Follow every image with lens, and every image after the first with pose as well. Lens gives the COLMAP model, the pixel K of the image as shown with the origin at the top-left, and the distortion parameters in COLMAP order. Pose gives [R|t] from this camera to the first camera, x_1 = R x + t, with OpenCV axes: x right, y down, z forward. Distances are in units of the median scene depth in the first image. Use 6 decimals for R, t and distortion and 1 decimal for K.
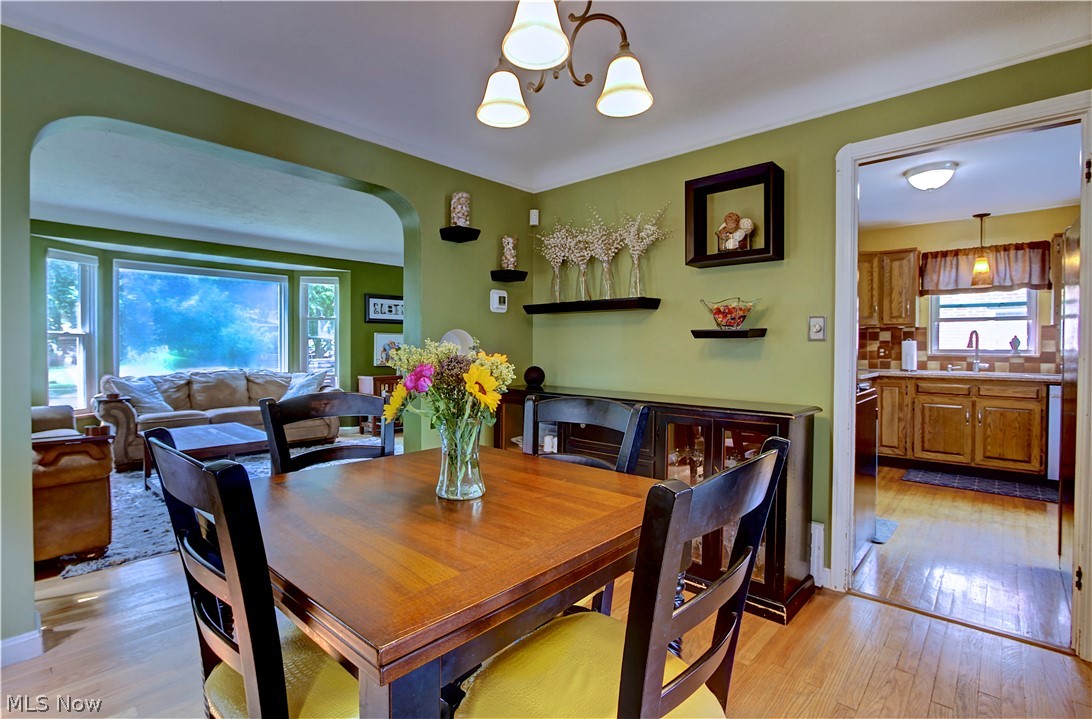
lens RADIAL K [[505.8, 0, 546.0], [0, 505.8, 359.5], [0, 0, 1]] dist [-0.020014, 0.000380]
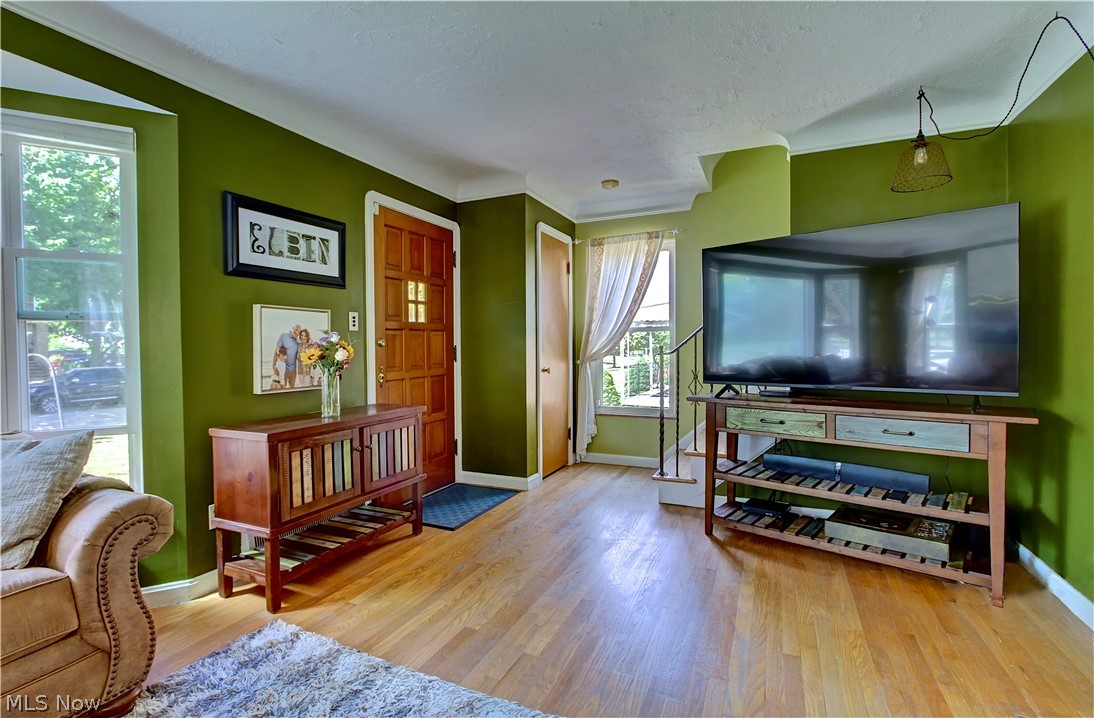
lens RADIAL K [[506.7, 0, 547.0], [0, 506.7, 359.0], [0, 0, 1]] dist [-0.020014, 0.000380]
pose [[0.953146, -0.019566, 0.301876, -0.246763], [0.018762, 0.999809, 0.005561, -0.011087], [-0.301927, 0.000364, 0.953331, 0.584566]]
